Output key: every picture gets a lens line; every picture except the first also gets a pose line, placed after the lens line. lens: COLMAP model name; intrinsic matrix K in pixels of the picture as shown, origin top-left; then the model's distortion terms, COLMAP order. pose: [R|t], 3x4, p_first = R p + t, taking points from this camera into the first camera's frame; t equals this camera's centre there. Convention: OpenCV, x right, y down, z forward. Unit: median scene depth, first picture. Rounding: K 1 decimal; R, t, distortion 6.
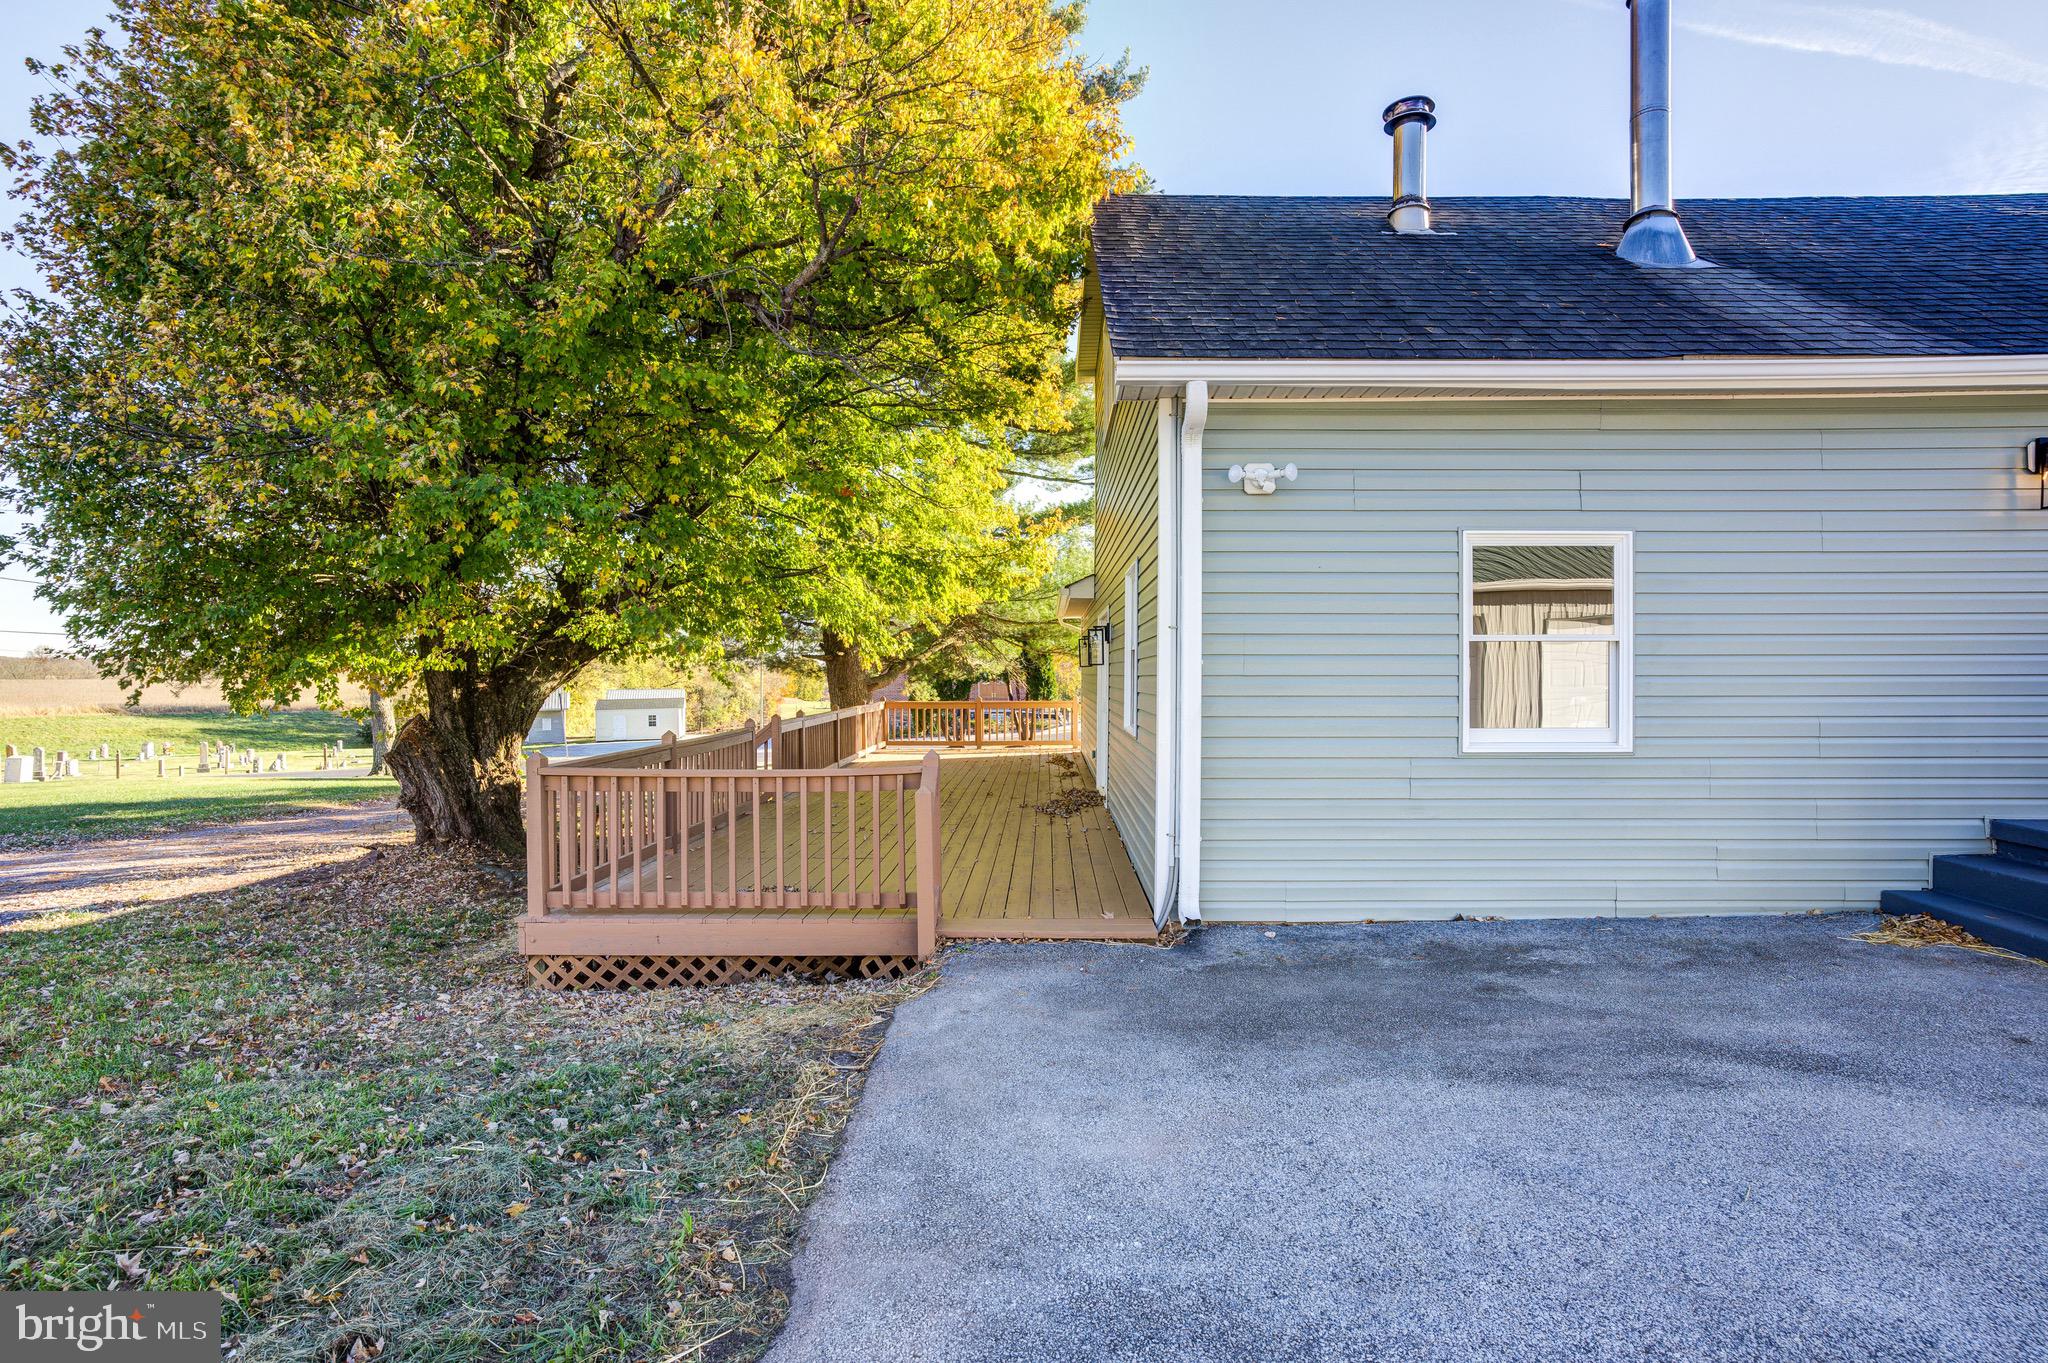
lens RADIAL K [[989.9, 0, 1024.0], [0, 989.9, 681.5], [0, 0, 1]] dist [-0.033101, 0.001849]
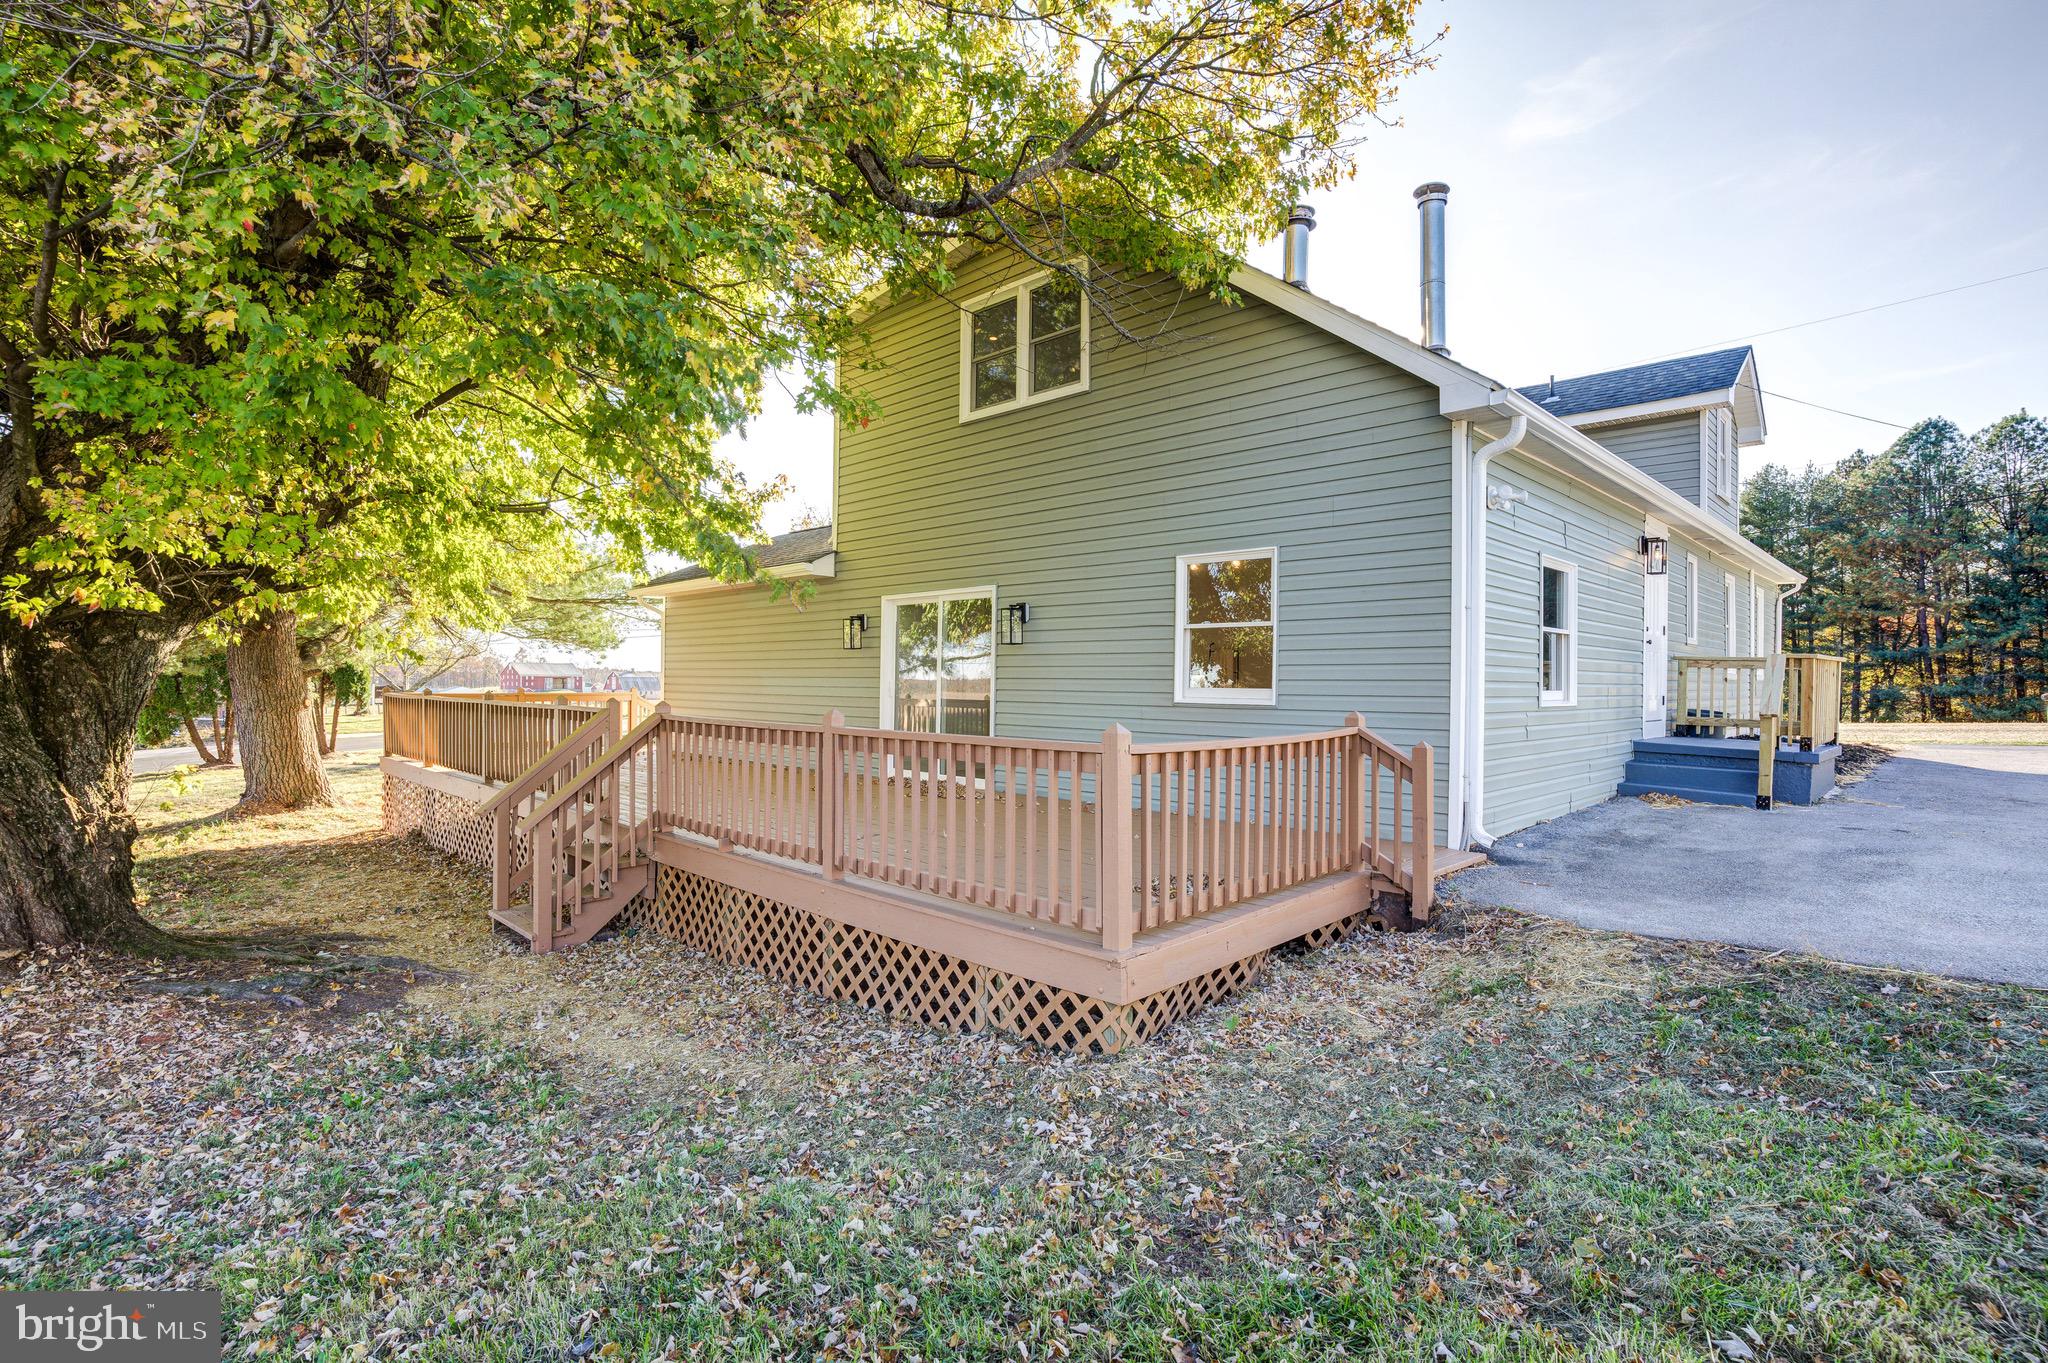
lens RADIAL K [[989.9, 0, 1024.0], [0, 989.9, 681.5], [0, 0, 1]] dist [-0.033101, 0.001849]
pose [[0.688558, 0.007668, 0.725141, -0.767410], [-0.004870, 0.999970, -0.005950, 0.032217], [-0.725165, 0.000565, 0.688575, 0.388755]]
